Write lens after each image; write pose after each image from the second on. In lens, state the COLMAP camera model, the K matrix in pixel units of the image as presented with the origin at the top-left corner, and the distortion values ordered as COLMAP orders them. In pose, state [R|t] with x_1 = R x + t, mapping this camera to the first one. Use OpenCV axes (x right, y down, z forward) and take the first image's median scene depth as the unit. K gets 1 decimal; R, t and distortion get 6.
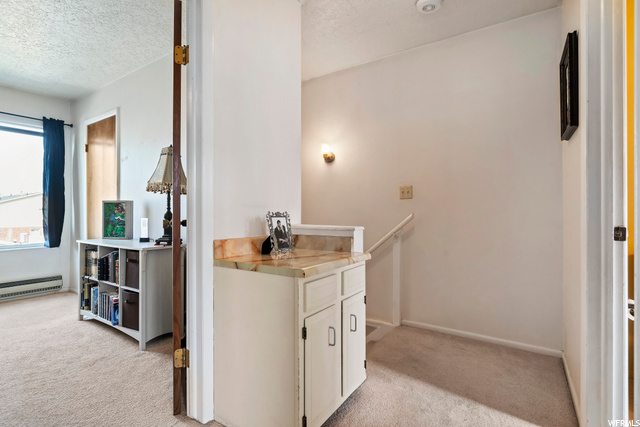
lens RADIAL K [[310.1, 0, 320.7], [0, 310.1, 209.9], [0, 0, 1]] dist [0.000197, -0.000554]
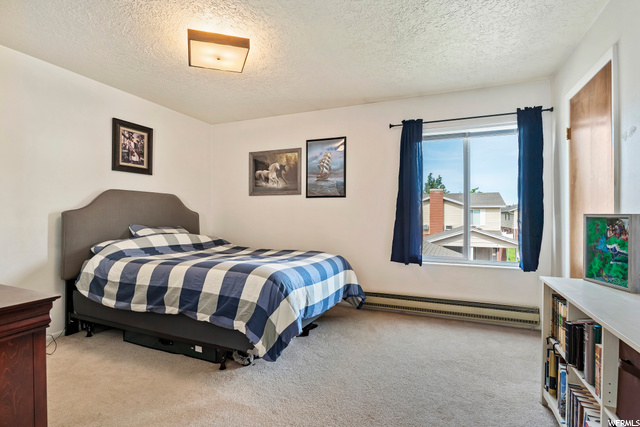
lens RADIAL K [[310.1, 0, 321.1], [0, 310.1, 211.2], [0, 0, 1]] dist [0.000197, -0.000554]
pose [[0.178275, -0.002222, -0.983978, -0.204997], [-0.001084, 0.999996, -0.002454, -0.031002], [0.983980, 0.001504, 0.178272, 0.385000]]
